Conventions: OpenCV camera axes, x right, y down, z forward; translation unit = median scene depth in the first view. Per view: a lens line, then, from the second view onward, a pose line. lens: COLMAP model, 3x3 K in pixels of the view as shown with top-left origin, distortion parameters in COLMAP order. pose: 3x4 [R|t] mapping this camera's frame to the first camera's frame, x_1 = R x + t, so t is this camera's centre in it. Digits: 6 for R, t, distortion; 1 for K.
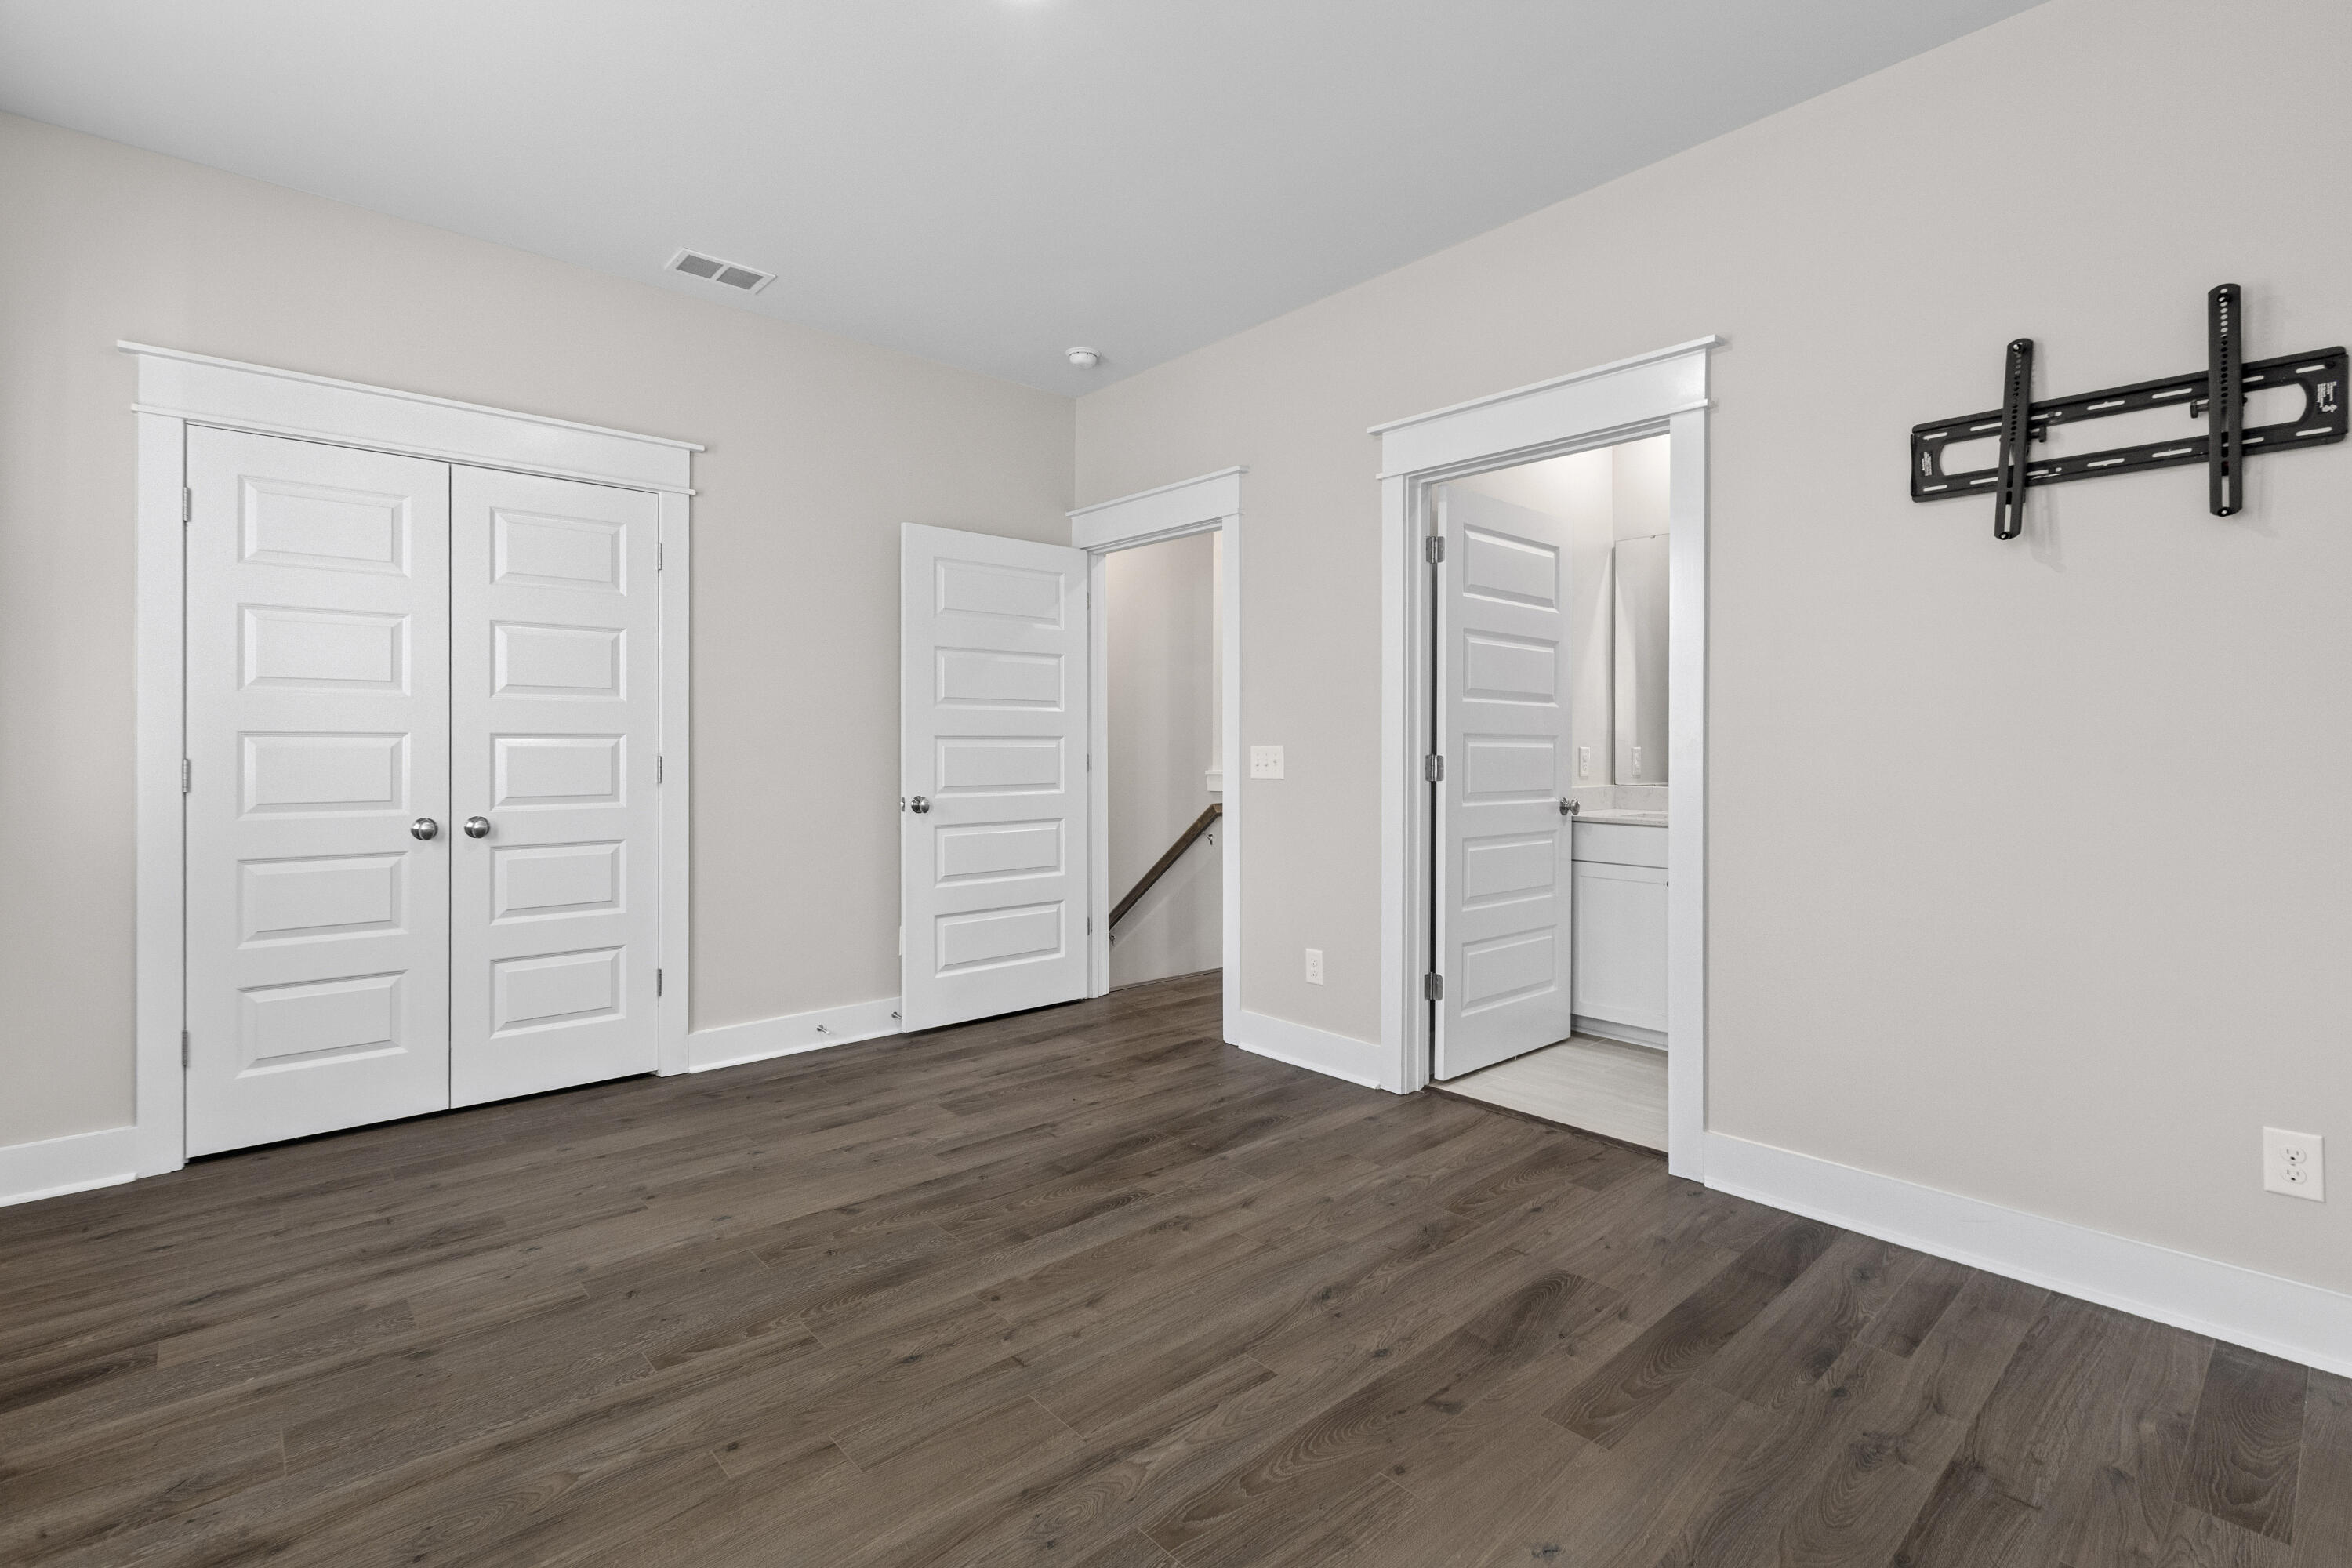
lens RADIAL K [[1071.6, 0, 1179.2], [0, 1071.6, 745.4], [0, 0, 1]] dist [0.003102, -0.002564]
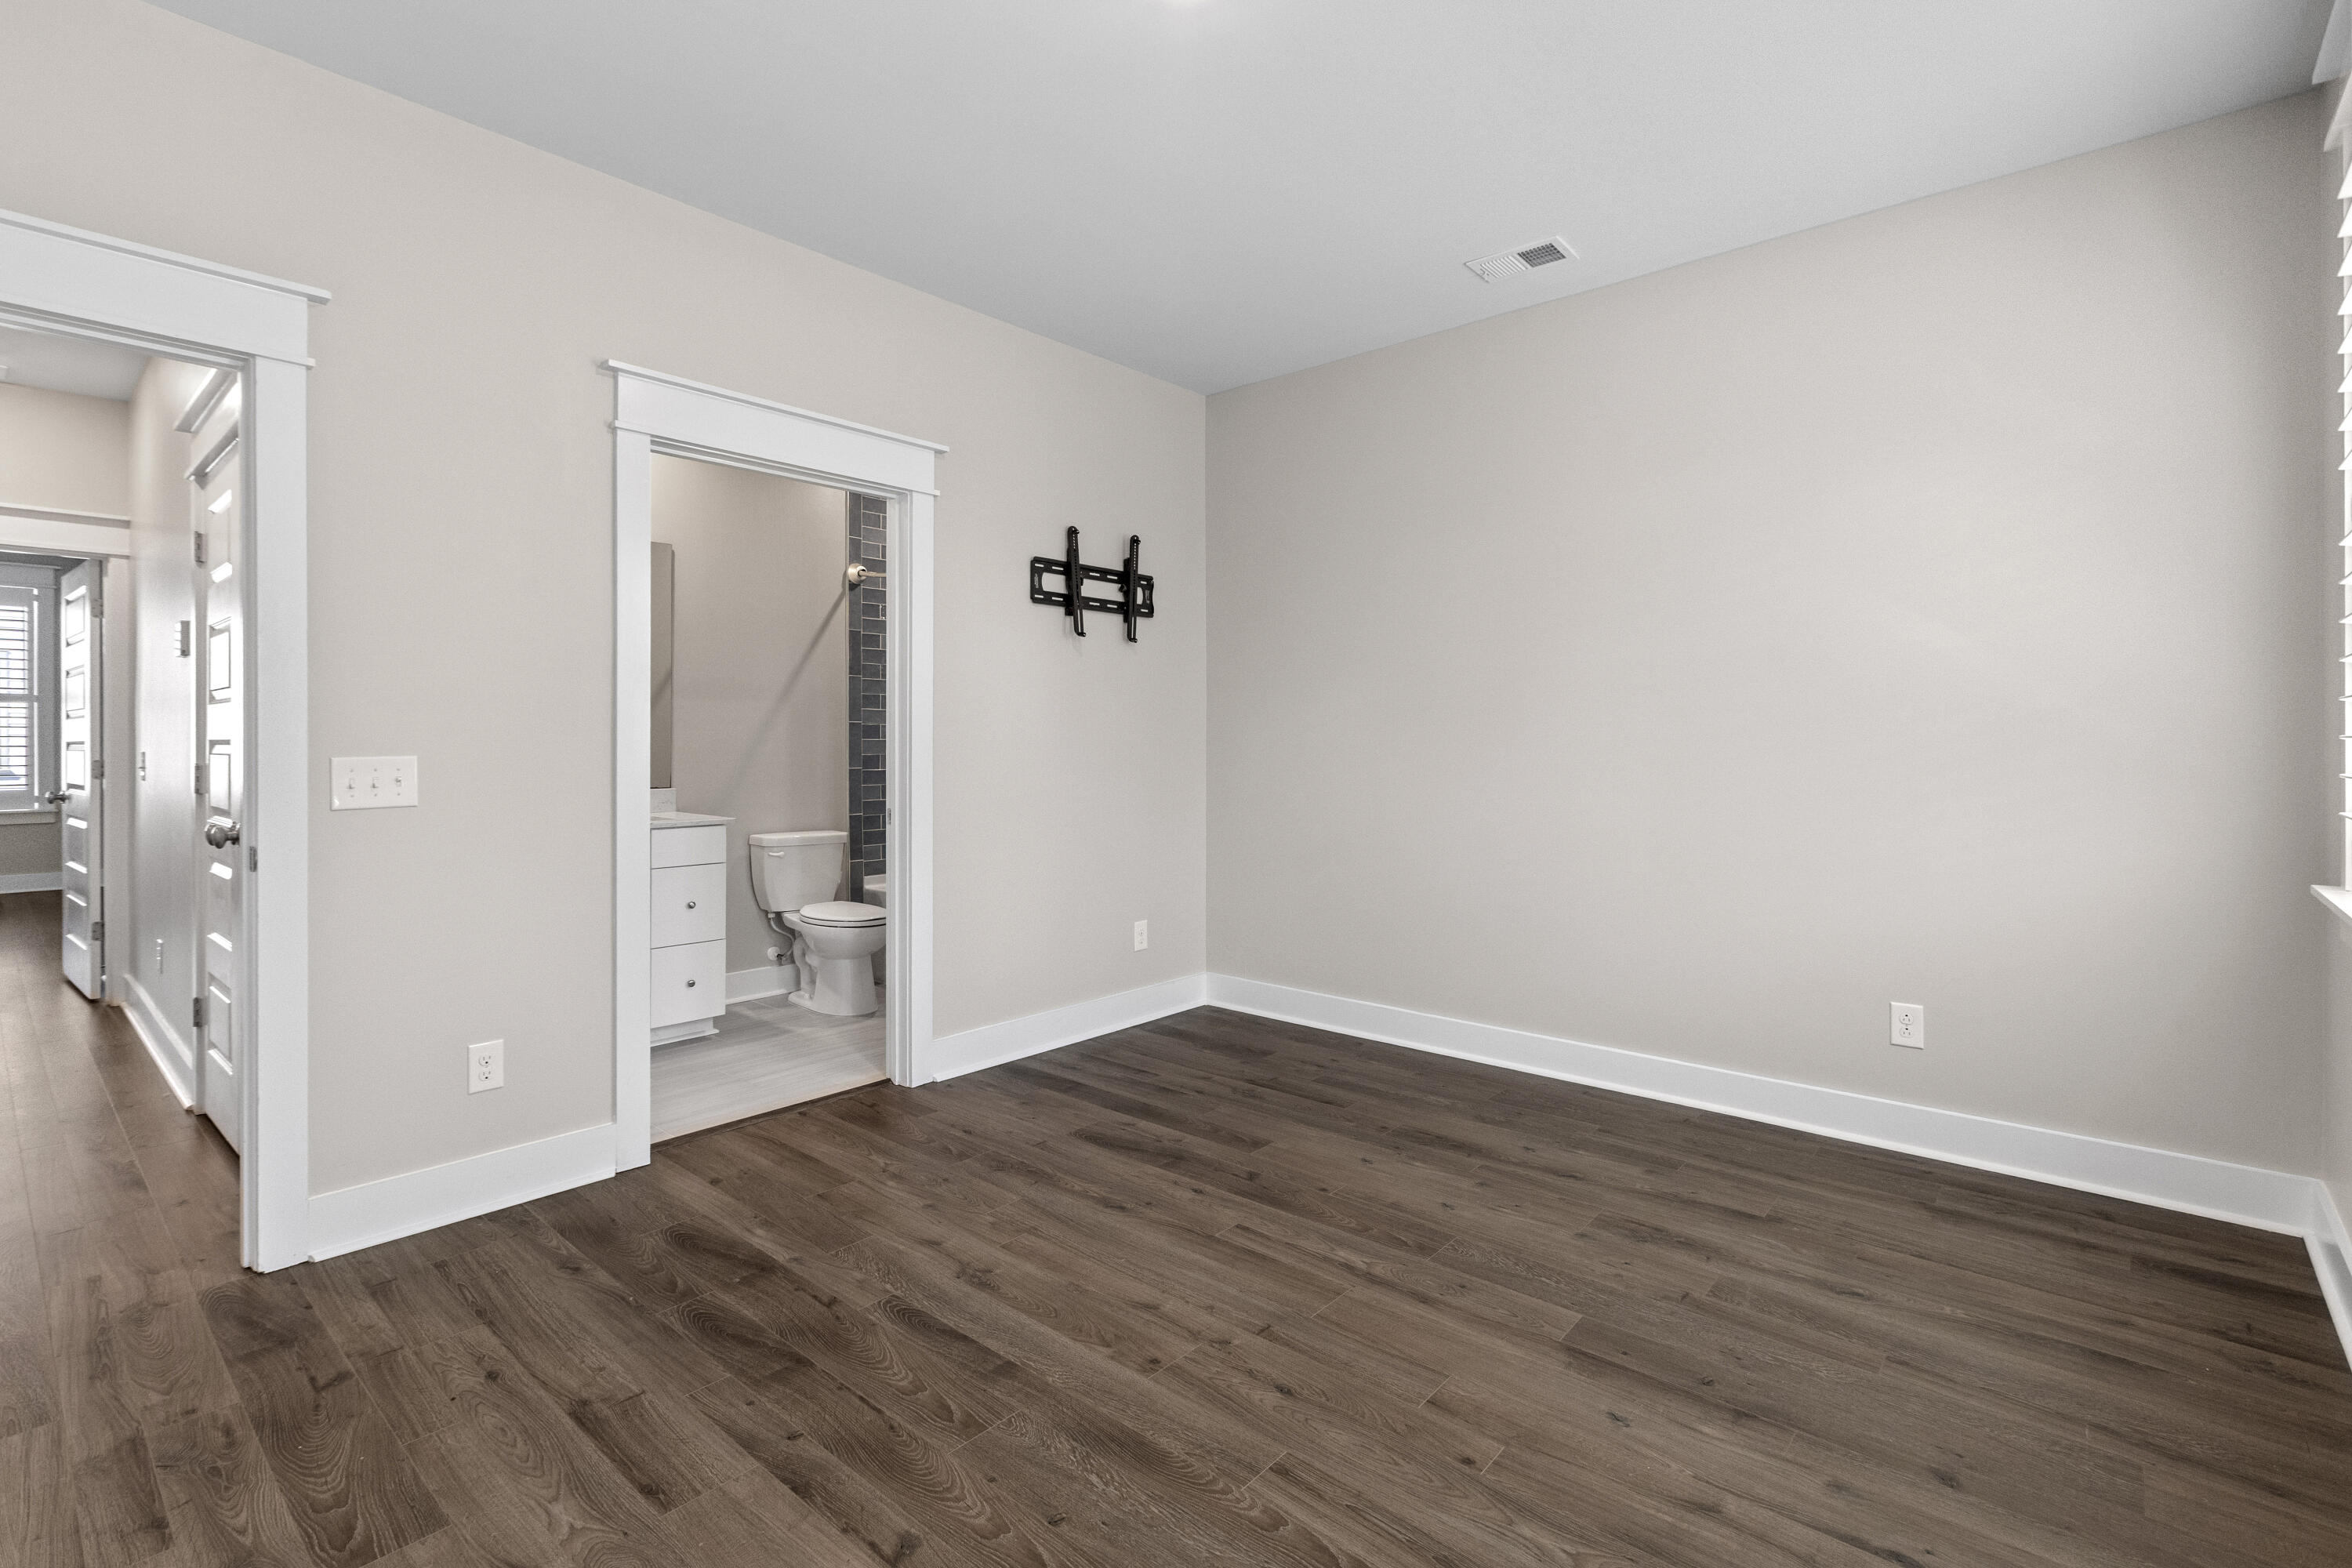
lens RADIAL K [[1071.6, 0, 1162.7], [0, 1071.6, 742.8], [0, 0, 1]] dist [0.003102, -0.002564]
pose [[-0.111337, -0.002529, 0.993779, -0.977633], [-0.000856, 0.999997, 0.002449, -0.015071], [-0.993782, -0.000578, -0.111339, 0.988225]]
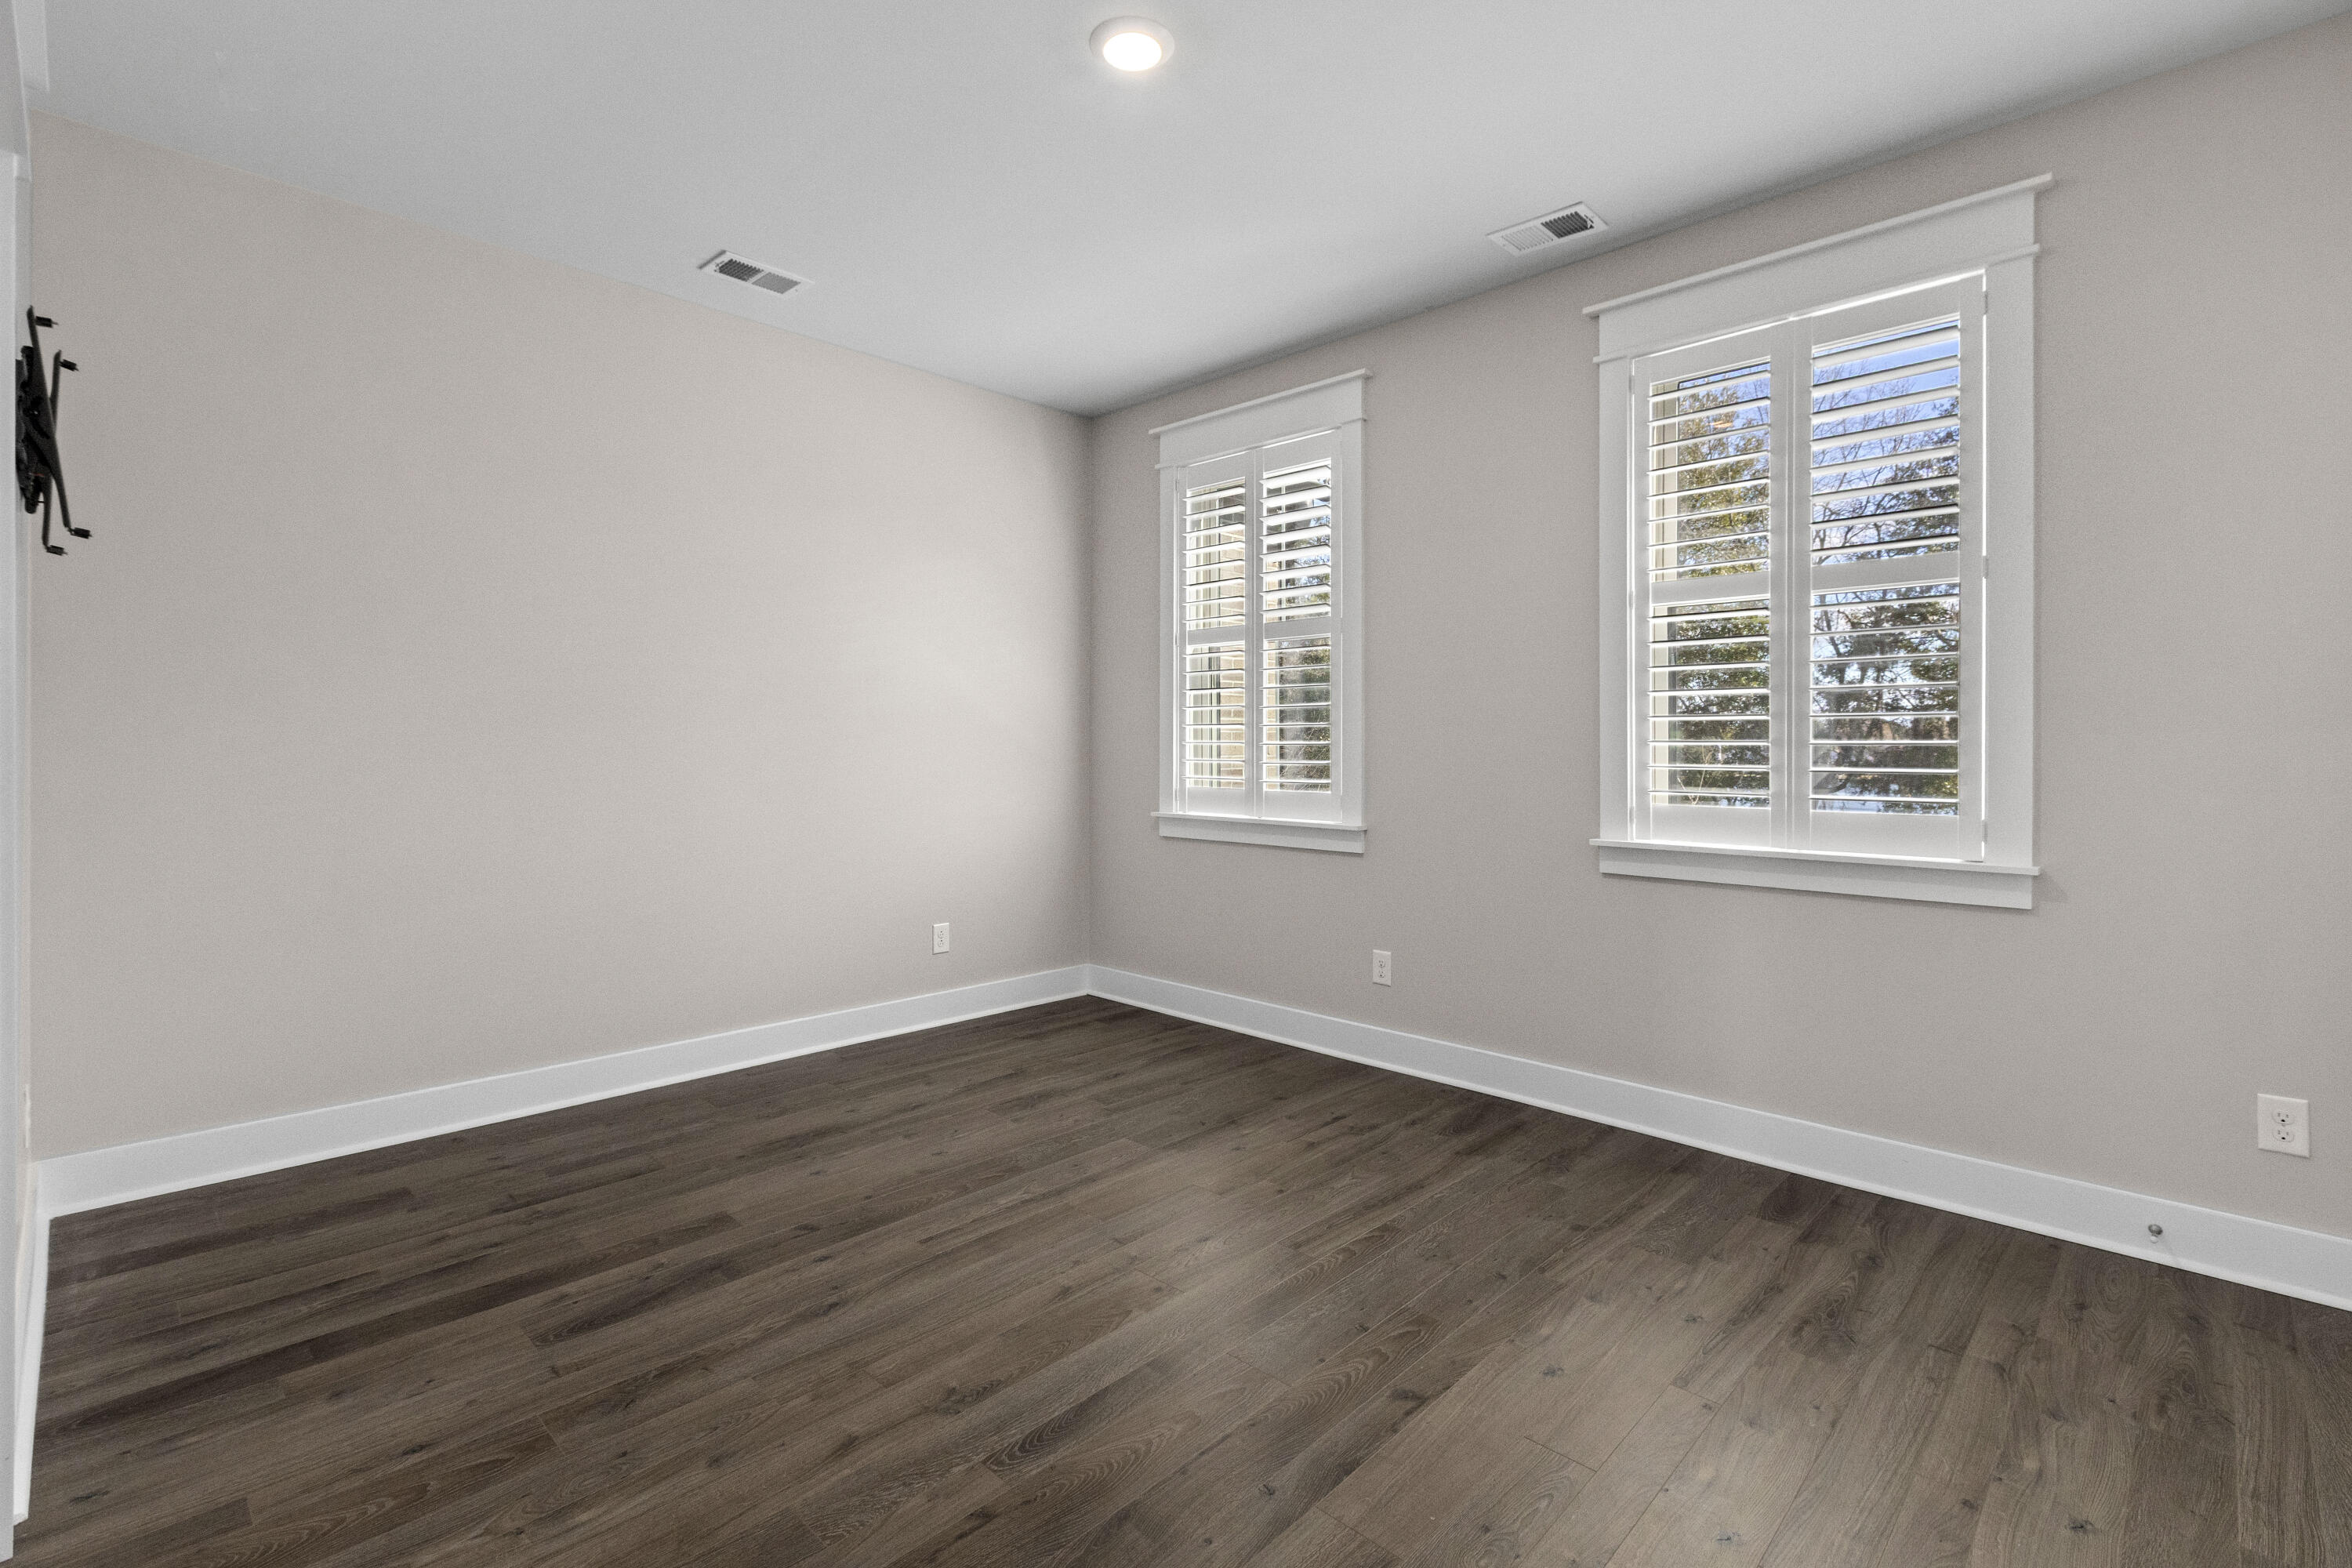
lens RADIAL K [[1071.6, 0, 1180.8], [0, 1071.6, 750.6], [0, 0, 1]] dist [0.003102, -0.002564]
pose [[-0.997528, -0.002731, -0.070217, -0.106483], [-0.002975, 0.999990, 0.003373, -0.011571], [0.070207, 0.003574, -0.997526, 1.841752]]
